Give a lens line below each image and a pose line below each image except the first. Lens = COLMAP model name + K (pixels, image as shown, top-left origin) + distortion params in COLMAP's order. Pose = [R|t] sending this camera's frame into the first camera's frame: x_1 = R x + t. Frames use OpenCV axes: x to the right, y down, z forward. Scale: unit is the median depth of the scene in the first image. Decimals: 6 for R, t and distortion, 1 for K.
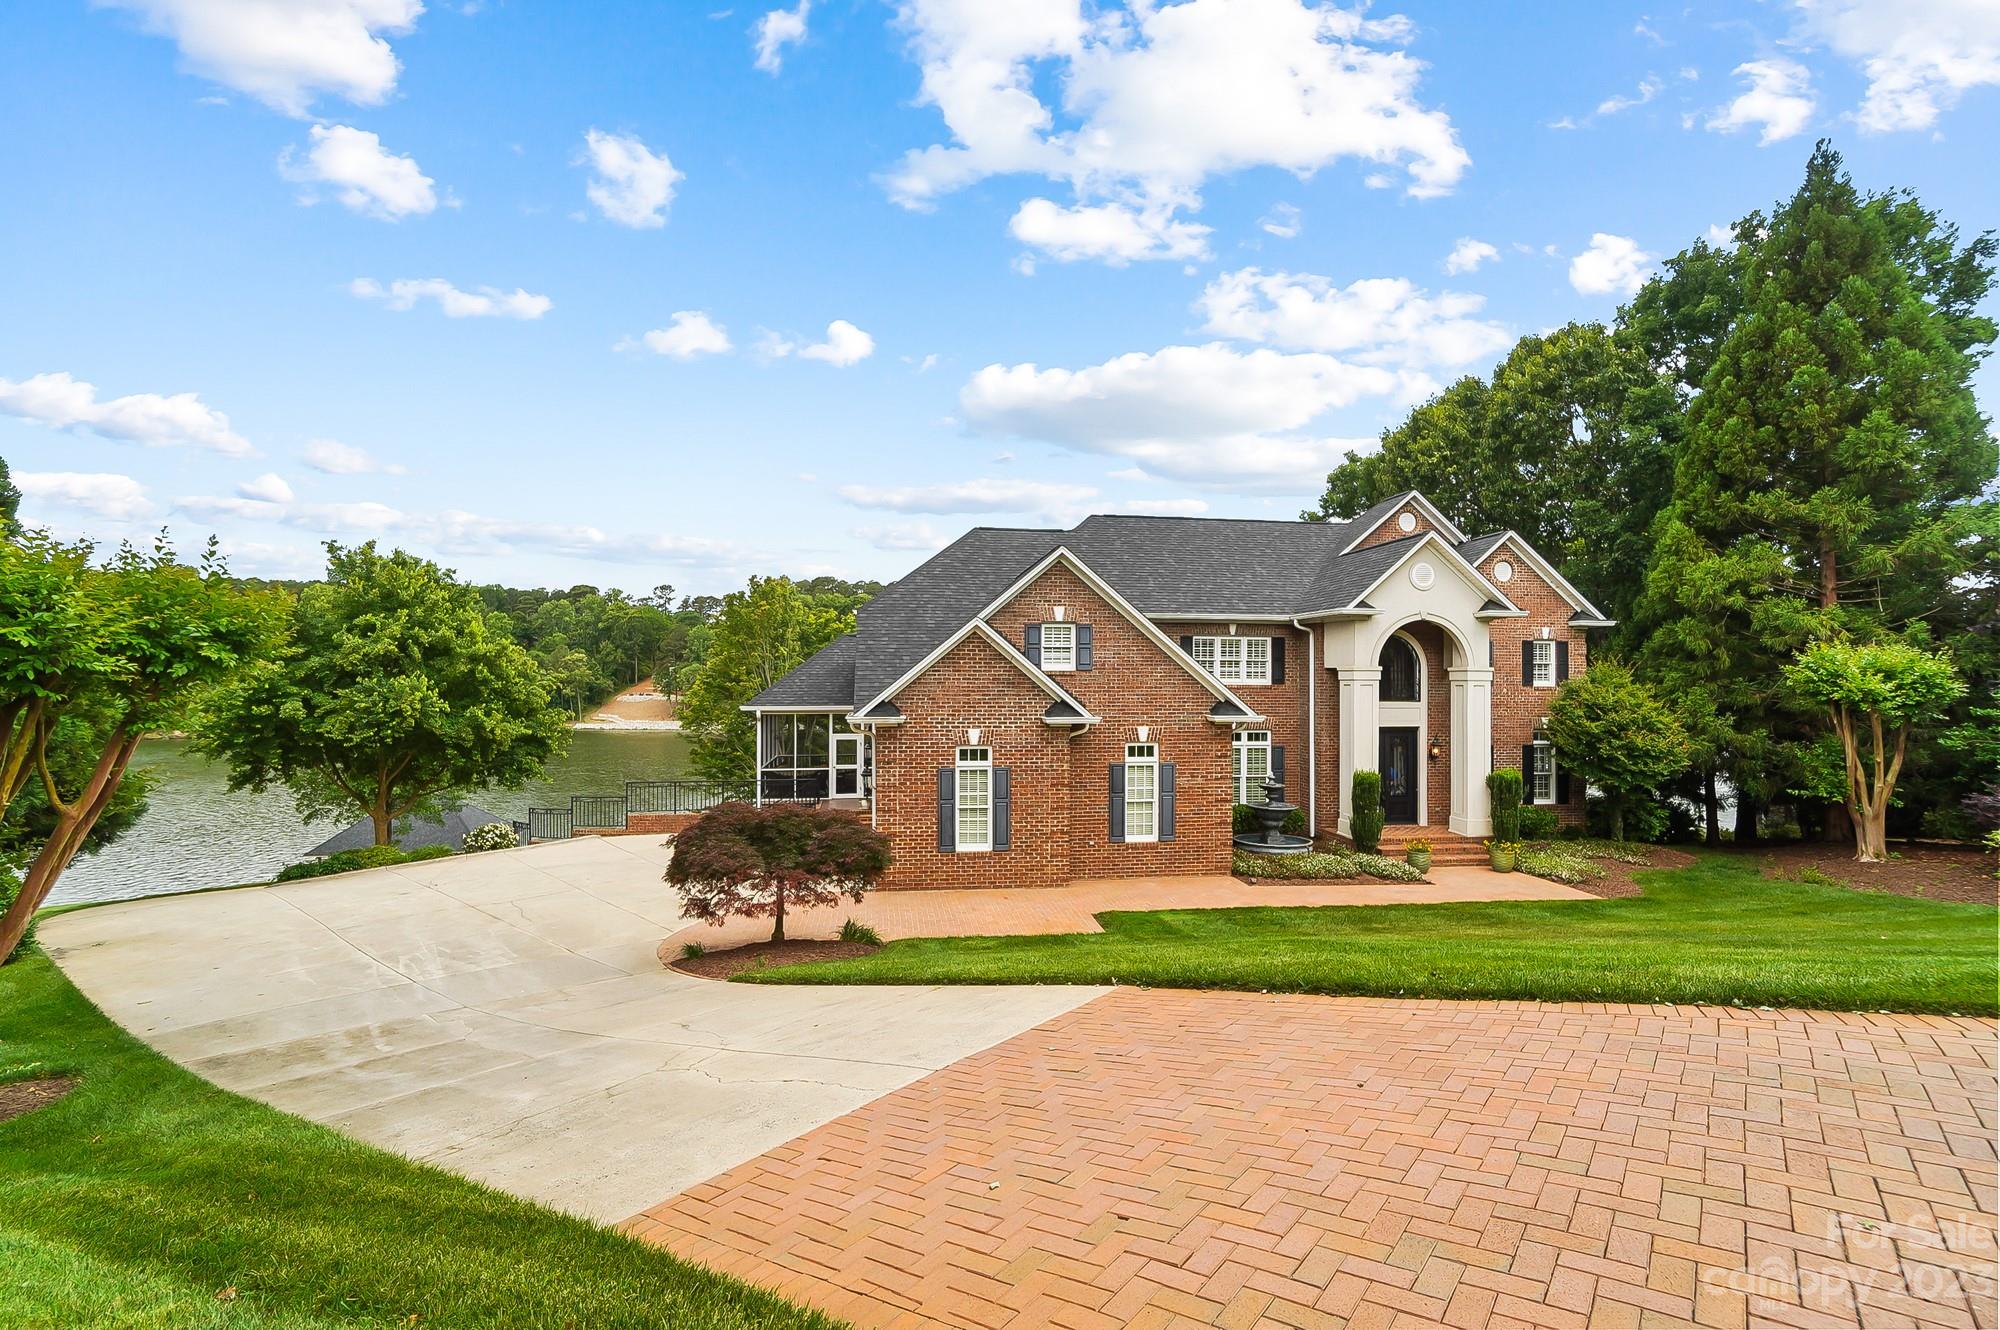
lens RADIAL K [[880.5, 0, 994.6], [0, 880.5, 666.5], [0, 0, 1]] dist [-0.003482, 0.014577]
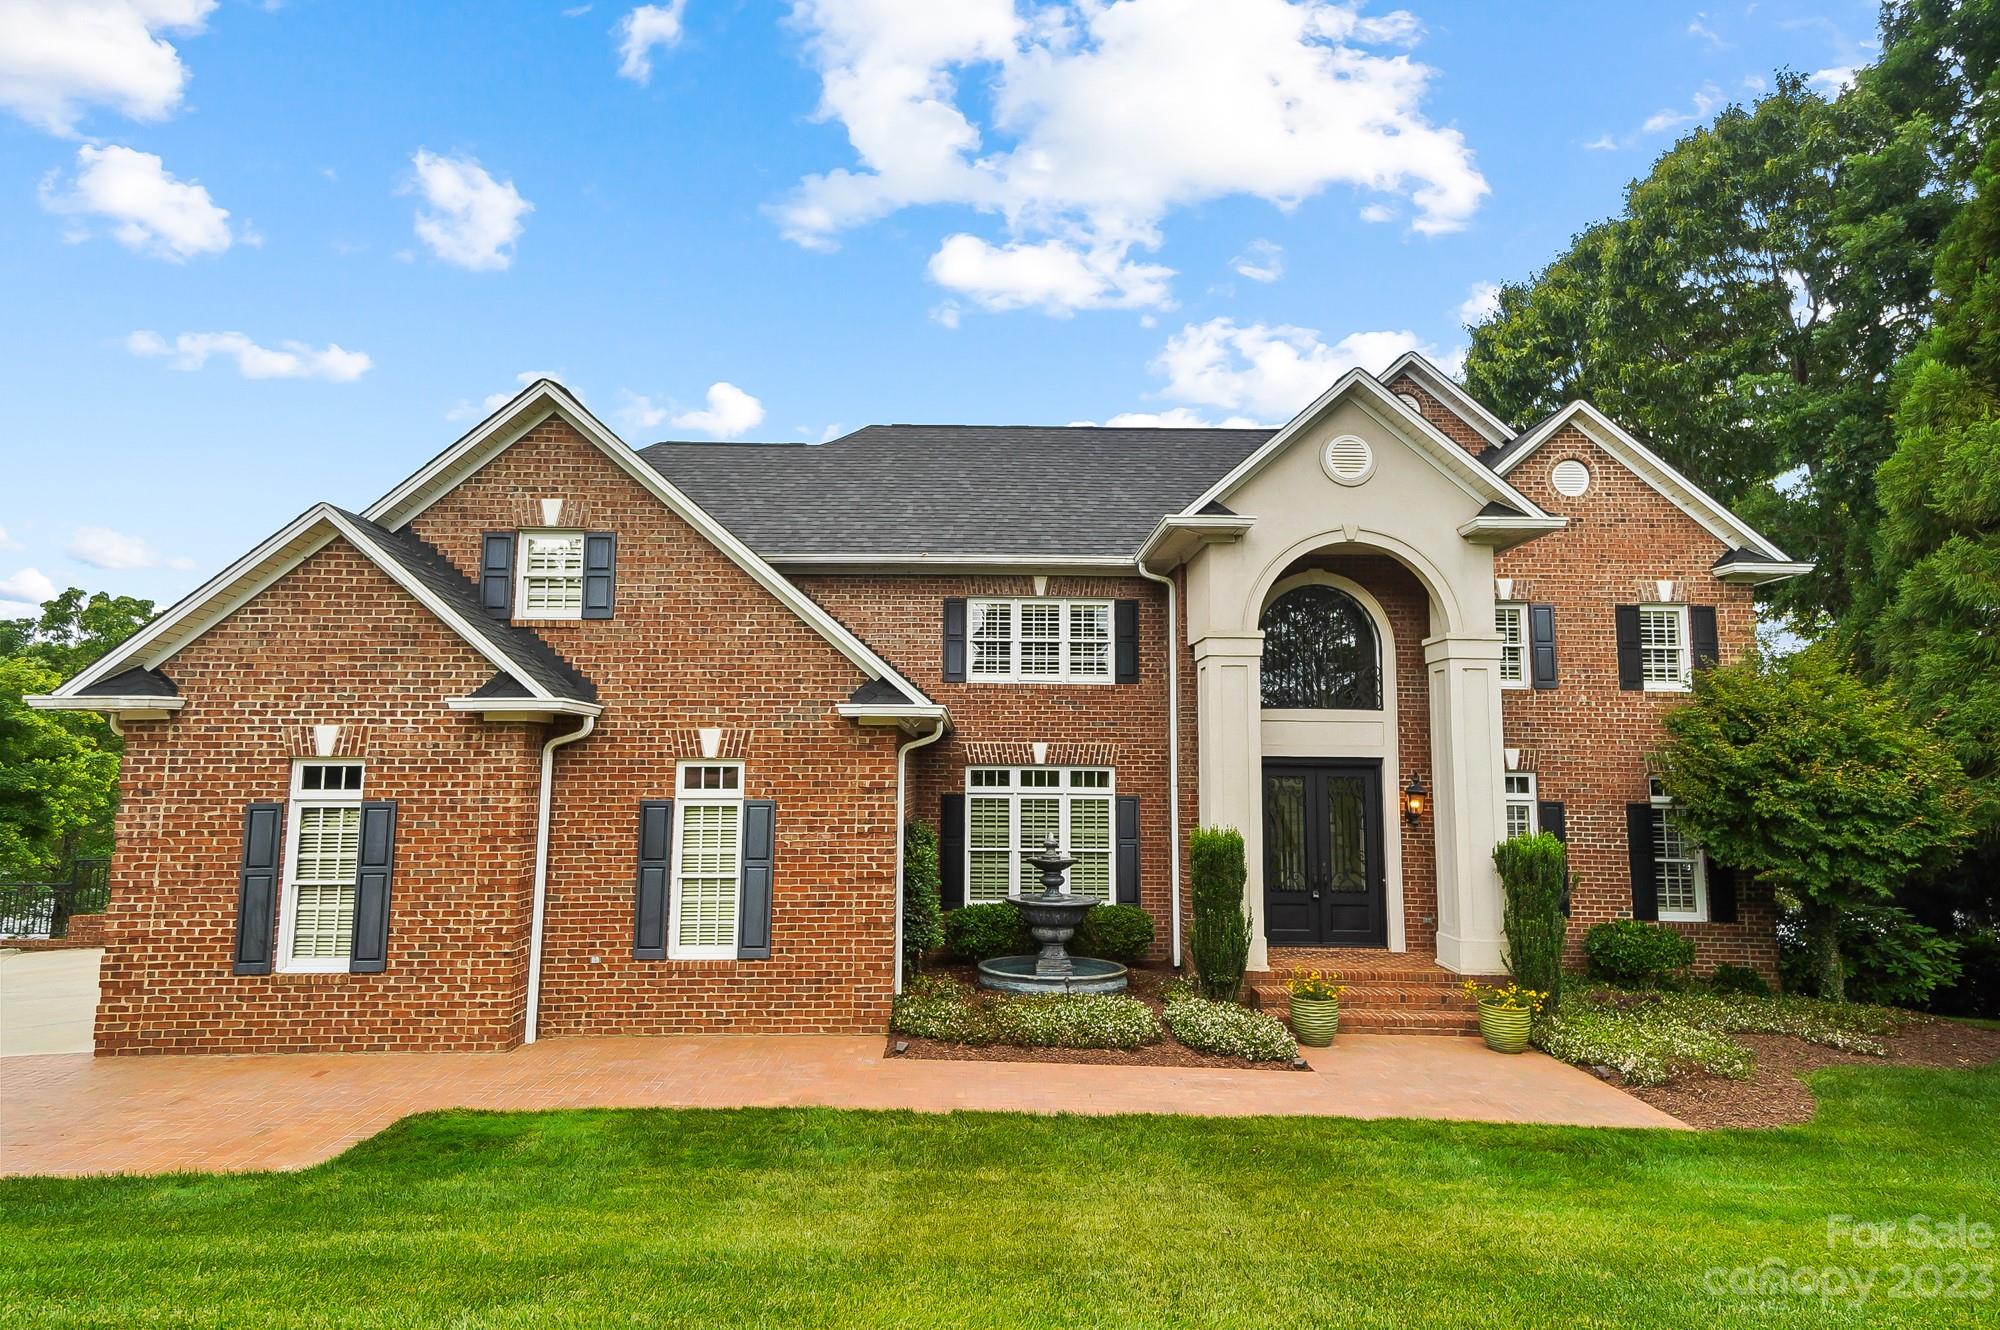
lens RADIAL K [[1056.2, 0, 1028.6], [0, 1056.2, 670.1], [0, 0, 1]] dist [0.069721, -0.012243]
pose [[0.991156, -0.011304, -0.132217, 0.376046], [-0.001254, 0.995523, -0.094514, 0.080378], [0.132693, 0.093844, 0.986704, 0.356168]]
